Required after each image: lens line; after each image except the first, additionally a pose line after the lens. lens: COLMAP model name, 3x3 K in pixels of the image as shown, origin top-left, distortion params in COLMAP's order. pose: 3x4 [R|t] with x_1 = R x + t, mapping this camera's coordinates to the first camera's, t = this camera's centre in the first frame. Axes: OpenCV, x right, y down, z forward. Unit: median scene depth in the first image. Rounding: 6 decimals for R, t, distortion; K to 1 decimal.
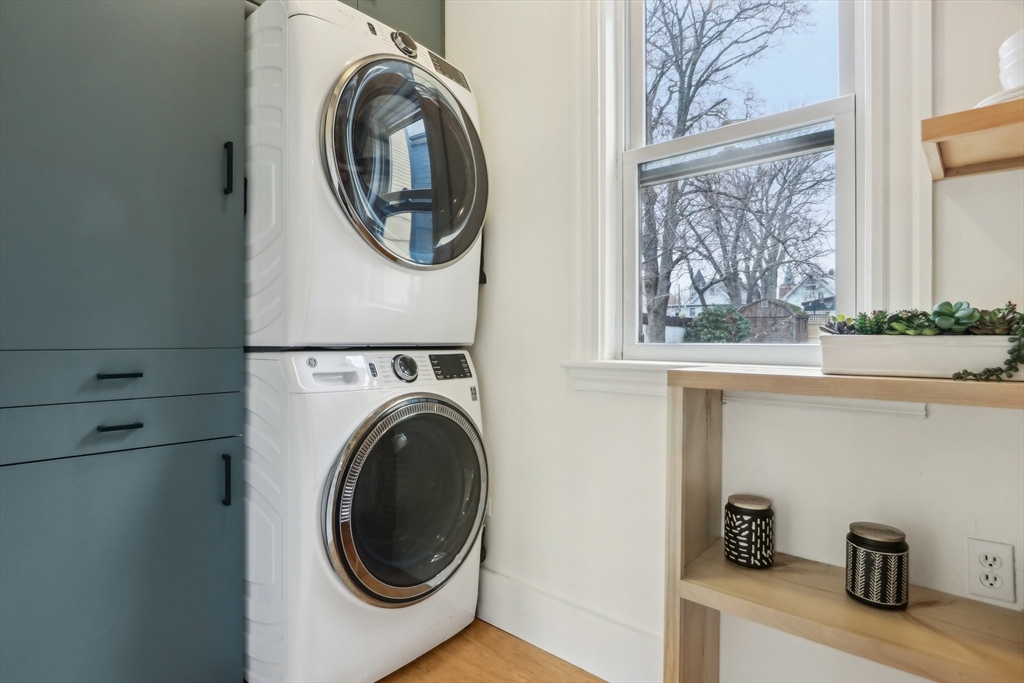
lens RADIAL K [[546.6, 0, 503.4], [0, 546.6, 344.6], [0, 0, 1]] dist [-0.017449, -0.000617]
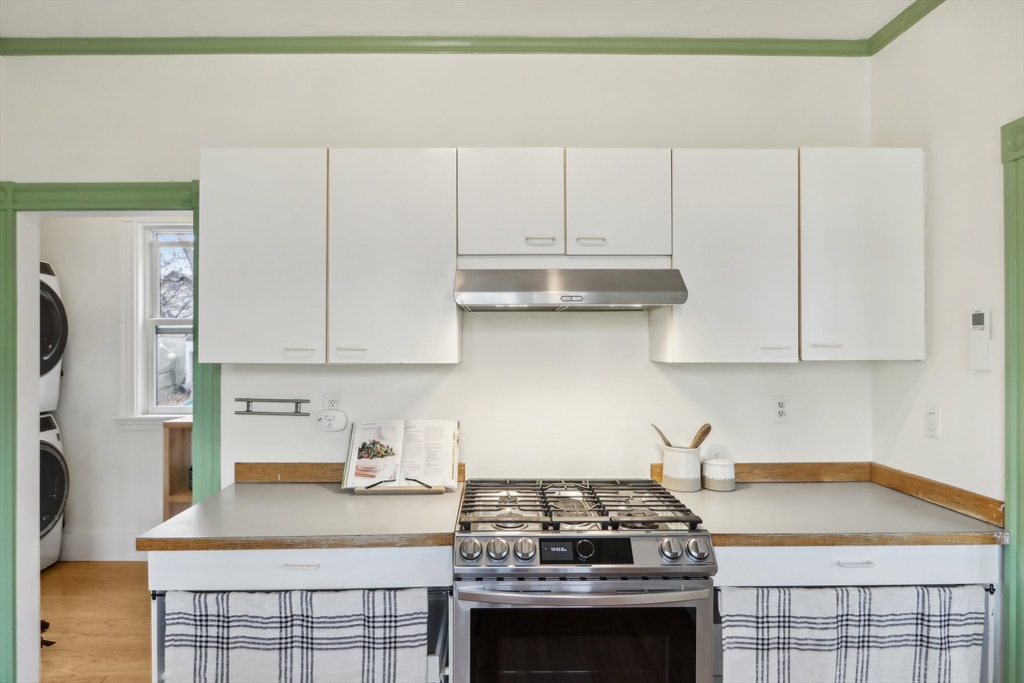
lens RADIAL K [[546.6, 0, 503.4], [0, 546.6, 344.6], [0, 0, 1]] dist [-0.017449, -0.000617]
pose [[0.733175, 0.001850, 0.680038, -0.212416], [0.011166, 0.999829, -0.014757, -0.202322], [-0.679948, 0.018413, 0.733029, -1.553640]]
